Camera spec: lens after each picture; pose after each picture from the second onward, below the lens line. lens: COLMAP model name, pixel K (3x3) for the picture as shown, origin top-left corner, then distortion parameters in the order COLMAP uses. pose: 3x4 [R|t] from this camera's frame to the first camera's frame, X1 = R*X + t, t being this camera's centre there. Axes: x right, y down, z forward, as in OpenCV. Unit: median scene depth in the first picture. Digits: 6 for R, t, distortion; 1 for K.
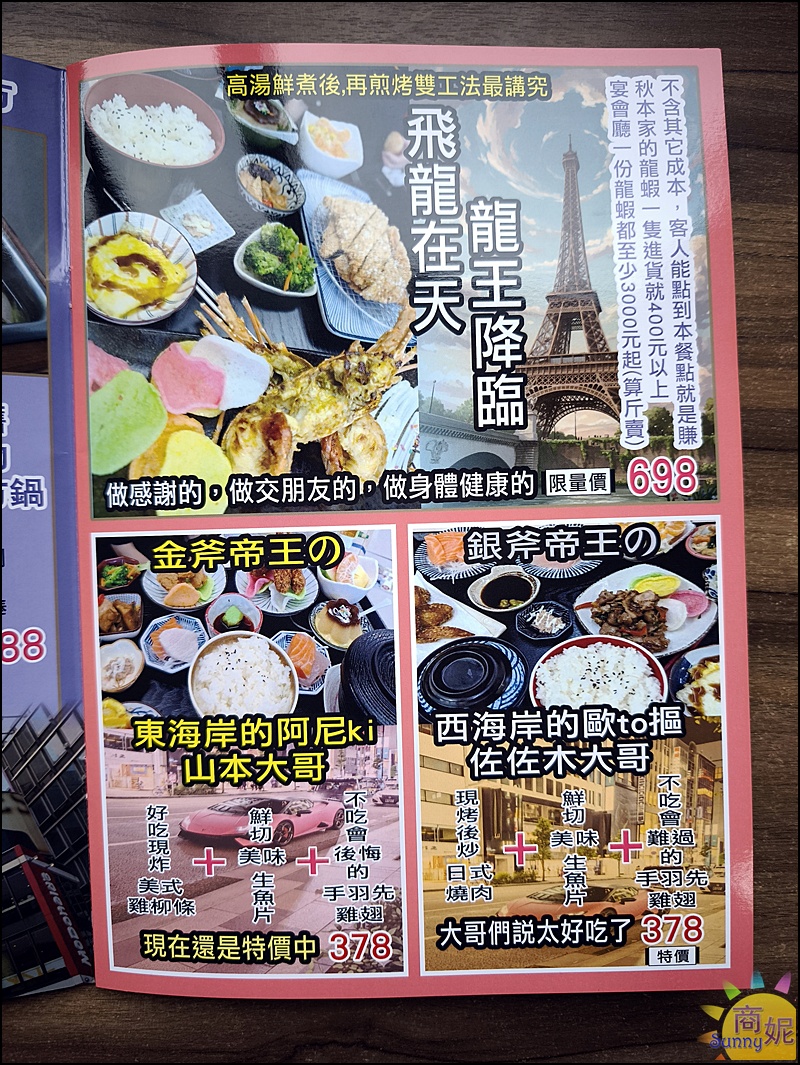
lens RADIAL K [[729.2, 0, 409.3], [0, 729.2, 530.6], [0, 0, 1]] dist [0.019172, -0.017022]
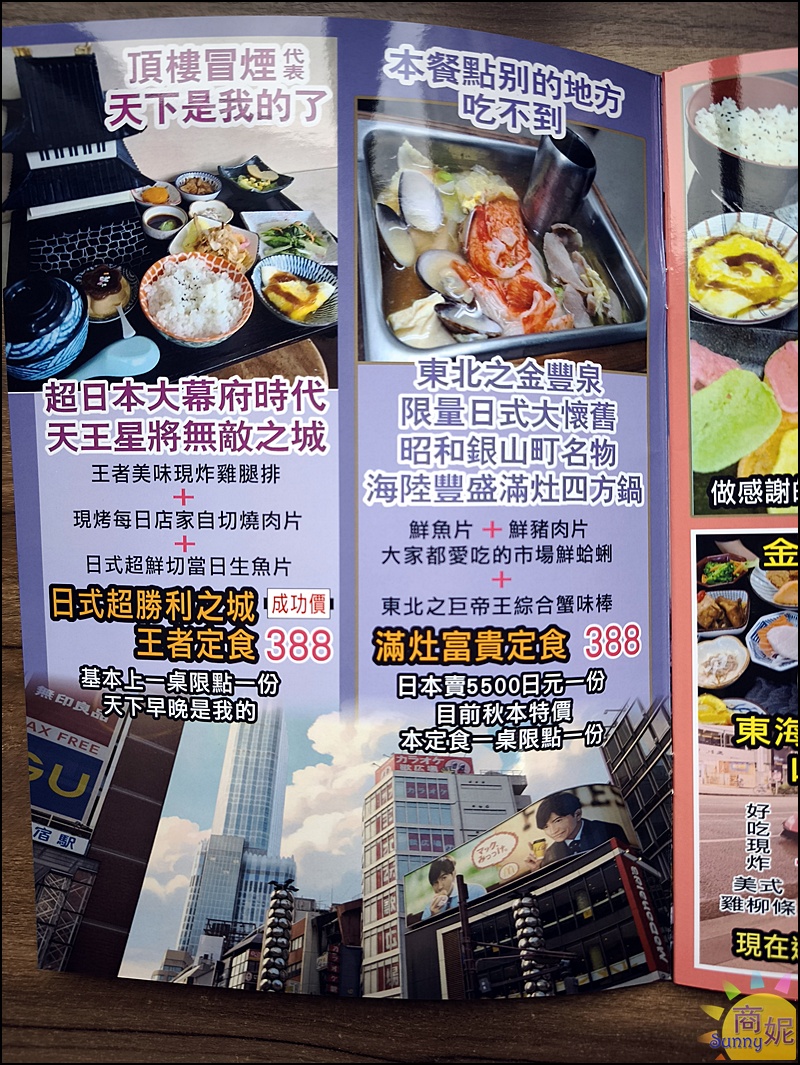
lens RADIAL K [[729.2, 0, 411.0], [0, 729.2, 532.3], [0, 0, 1]] dist [0.019172, -0.017022]
pose [[0.998260, 0.011312, -0.057879, -0.763505], [-0.012071, 0.999845, -0.012789, 0.024149], [0.057725, 0.013465, 0.998242, -0.029739]]
